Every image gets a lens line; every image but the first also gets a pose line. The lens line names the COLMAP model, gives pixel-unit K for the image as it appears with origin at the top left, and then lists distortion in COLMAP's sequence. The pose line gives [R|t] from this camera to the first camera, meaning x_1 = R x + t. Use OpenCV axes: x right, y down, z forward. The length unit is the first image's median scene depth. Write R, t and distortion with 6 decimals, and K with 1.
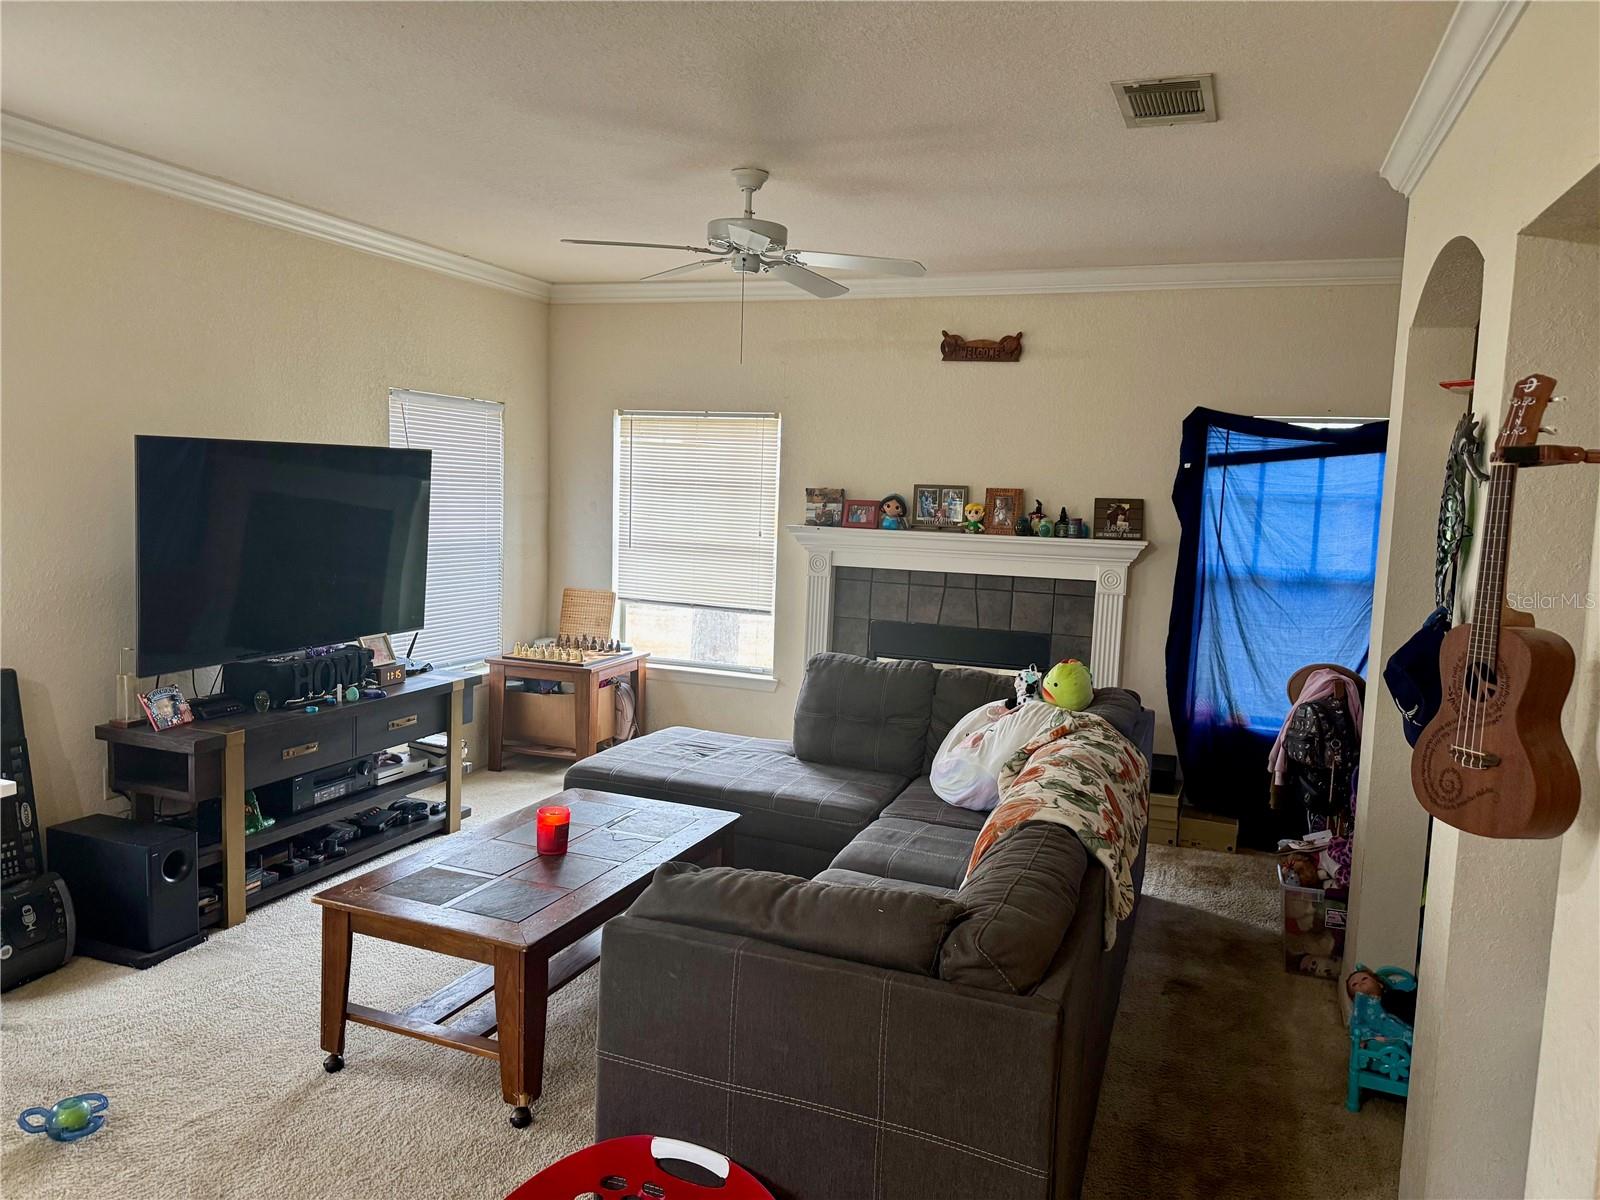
lens RADIAL K [[1124.5, 0, 796.3], [0, 1124.5, 602.7], [0, 0, 1]] dist [0.054675, -0.074001]
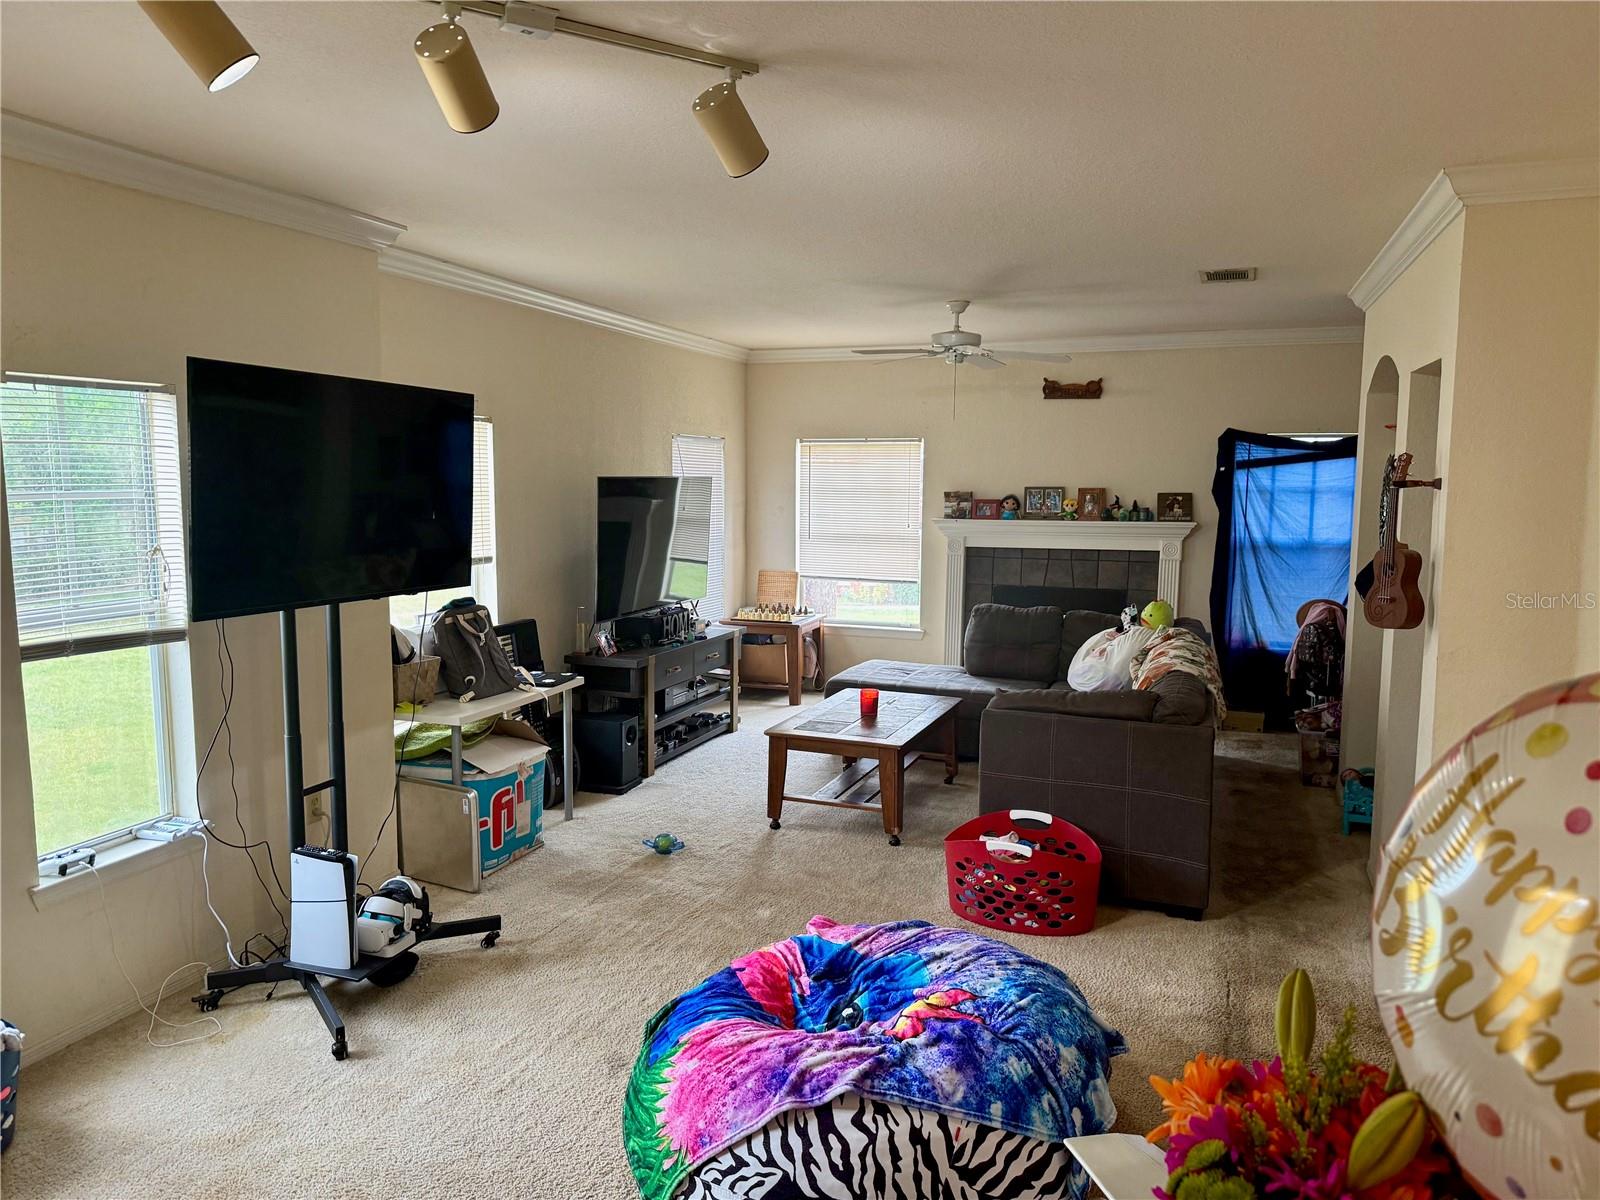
lens RADIAL K [[1124.5, 0, 782.2], [0, 1124.5, 605.0], [0, 0, 1]] dist [0.054675, -0.074001]
pose [[0.999549, -0.030004, -0.000880, -0.240436], [0.030010, 0.999519, 0.007874, 0.026298], [0.000644, -0.007897, 0.999969, -0.490965]]
